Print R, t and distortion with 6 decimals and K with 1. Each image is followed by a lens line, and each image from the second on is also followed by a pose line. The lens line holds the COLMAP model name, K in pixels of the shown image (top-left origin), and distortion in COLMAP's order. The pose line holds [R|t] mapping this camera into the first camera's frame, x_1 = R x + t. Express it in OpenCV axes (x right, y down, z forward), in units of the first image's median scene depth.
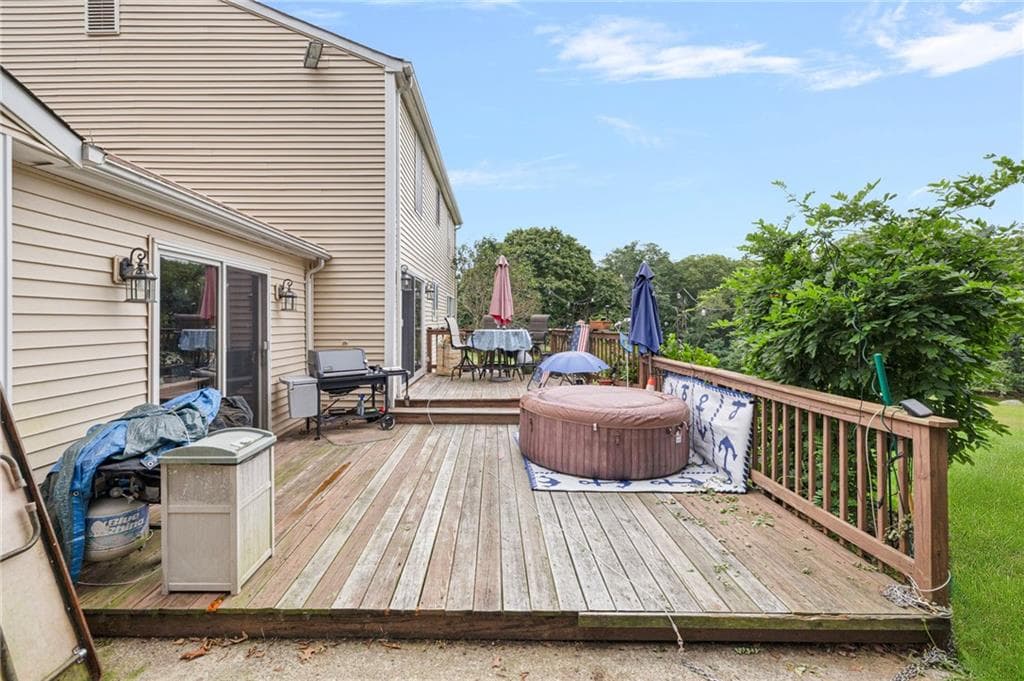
lens RADIAL K [[434.0, 0, 480.0], [0, 434.0, 320.4], [0, 0, 1]] dist [-0.000202, -0.000036]
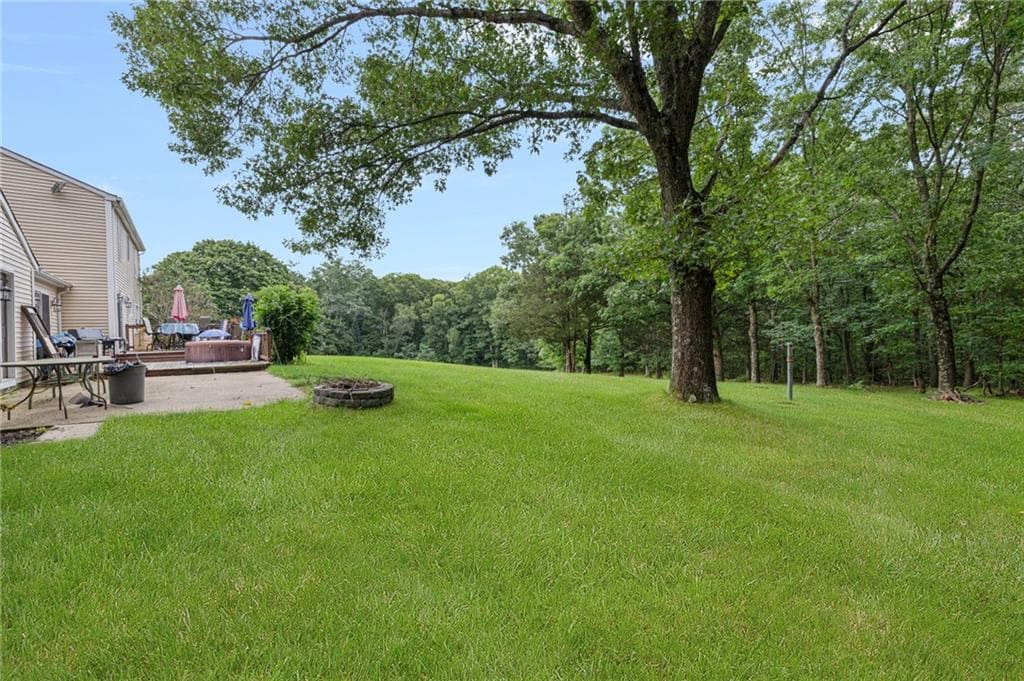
lens RADIAL K [[434.3, 0, 509.4], [0, 434.3, 331.9], [0, 0, 1]] dist [0.000311, -0.000002]
pose [[0.781774, -0.021911, 0.623177, -0.011769], [0.020434, 0.999746, 0.009517, 0.096858], [-0.623227, 0.005294, 0.782023, -1.978461]]
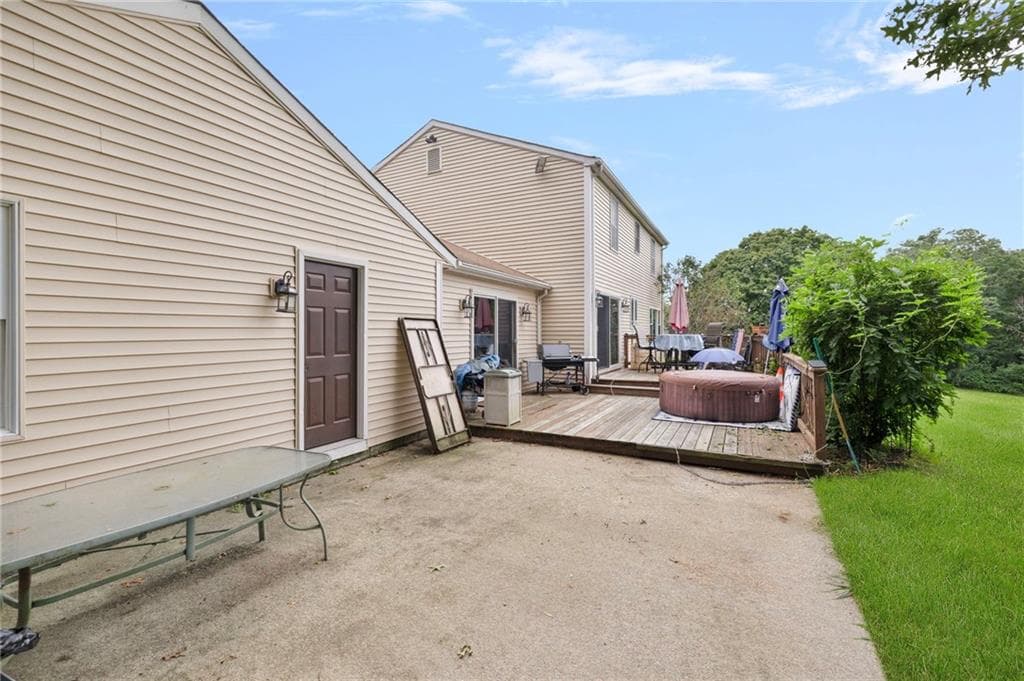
lens RADIAL K [[434.3, 0, 509.4], [0, 434.3, 331.9], [0, 0, 1]] dist [0.000311, -0.000002]
pose [[0.896141, -0.003626, -0.443755, 0.238407], [0.002731, 0.999993, -0.002656, 0.022021], [0.443762, 0.001168, 0.896144, -0.527579]]
